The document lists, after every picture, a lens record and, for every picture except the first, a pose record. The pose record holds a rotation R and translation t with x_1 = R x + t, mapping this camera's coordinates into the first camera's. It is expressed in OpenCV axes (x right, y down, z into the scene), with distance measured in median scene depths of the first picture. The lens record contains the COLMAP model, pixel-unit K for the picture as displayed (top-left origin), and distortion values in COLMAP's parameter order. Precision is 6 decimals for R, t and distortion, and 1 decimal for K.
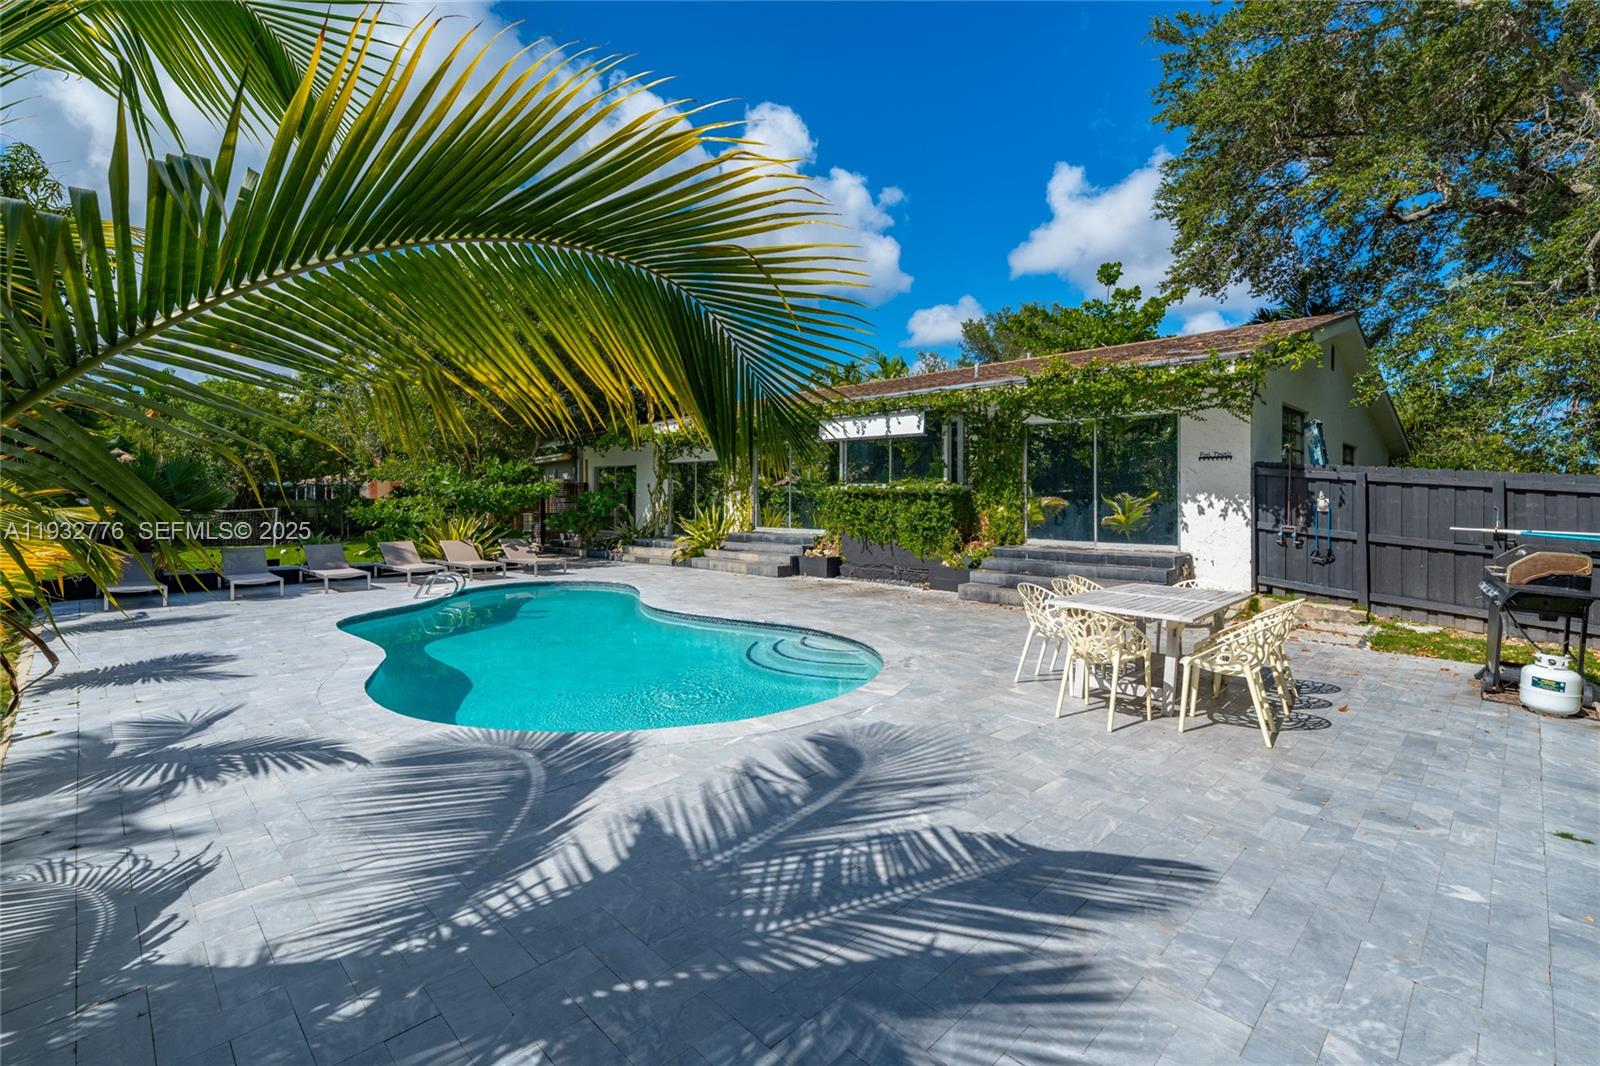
lens RADIAL K [[690.9, 0, 800.7], [0, 690.9, 500.0], [0, 0, 1]] dist [-0.000968, -0.000085]
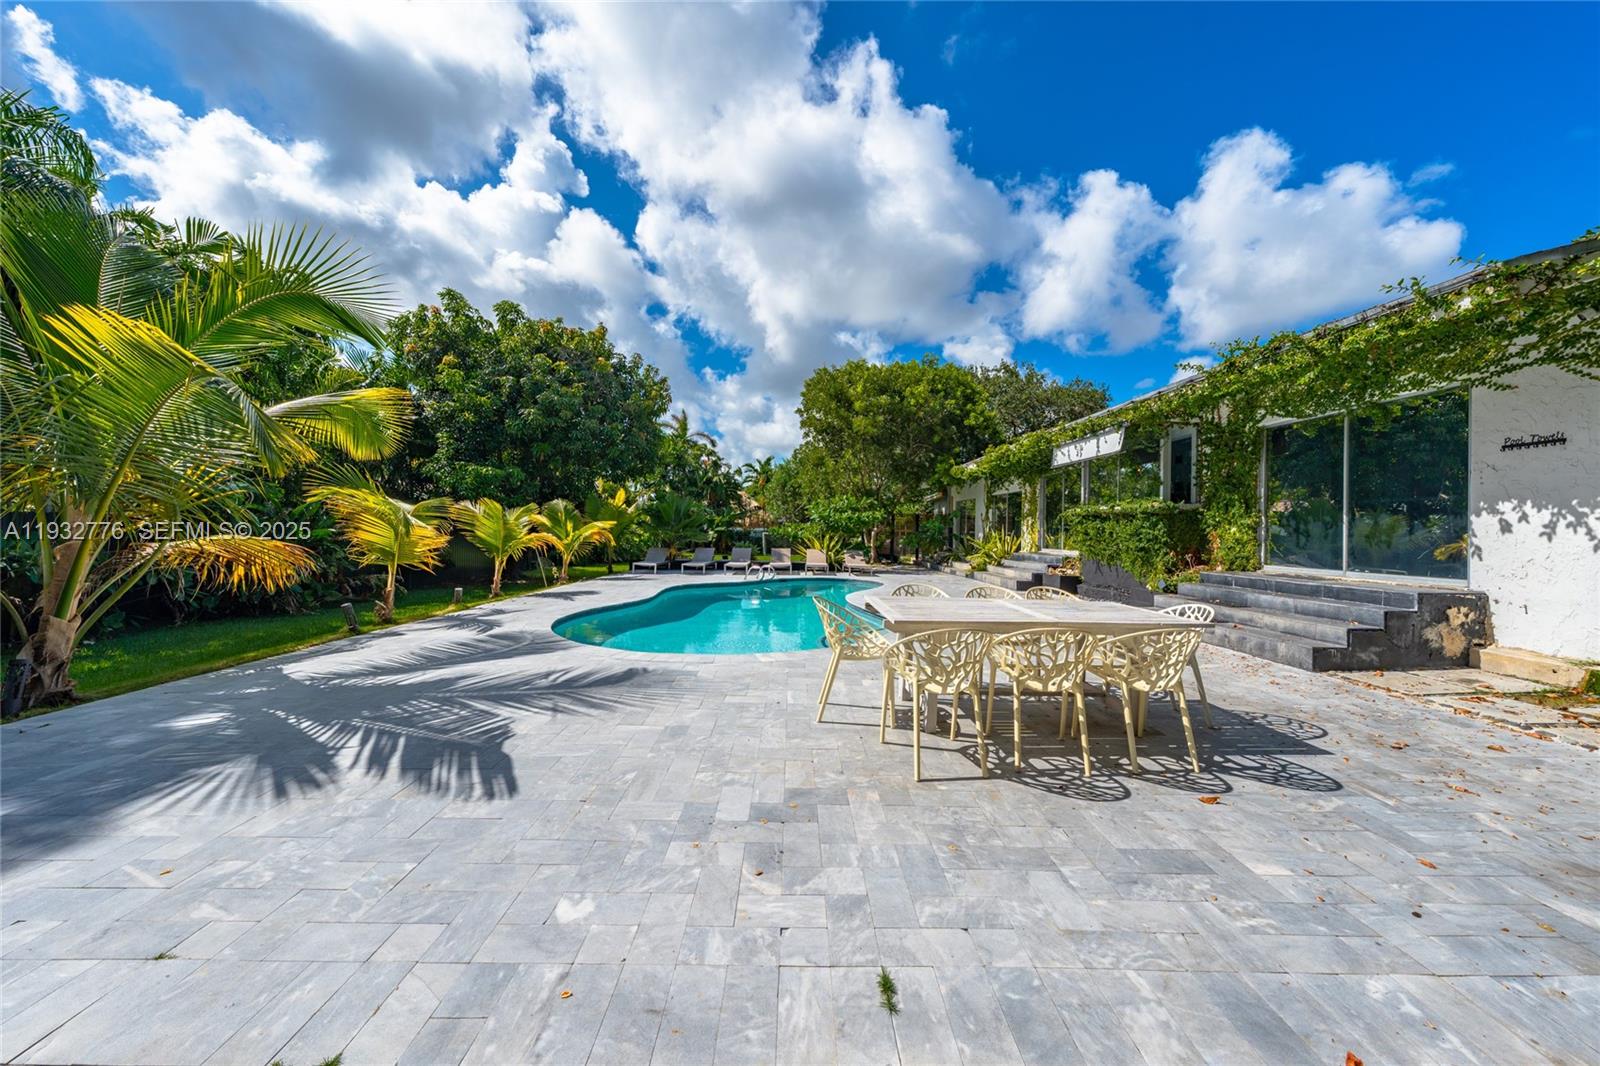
lens RADIAL K [[532.4, 0, 800.0], [0, 532.4, 533.0], [0, 0, 1]] dist [-0.000509, 0.000008]
pose [[0.733824, 0.006797, -0.679306, 0.400449], [-0.004761, 0.999977, 0.004863, 0.019914], [0.679323, -0.000334, 0.733839, 0.164701]]
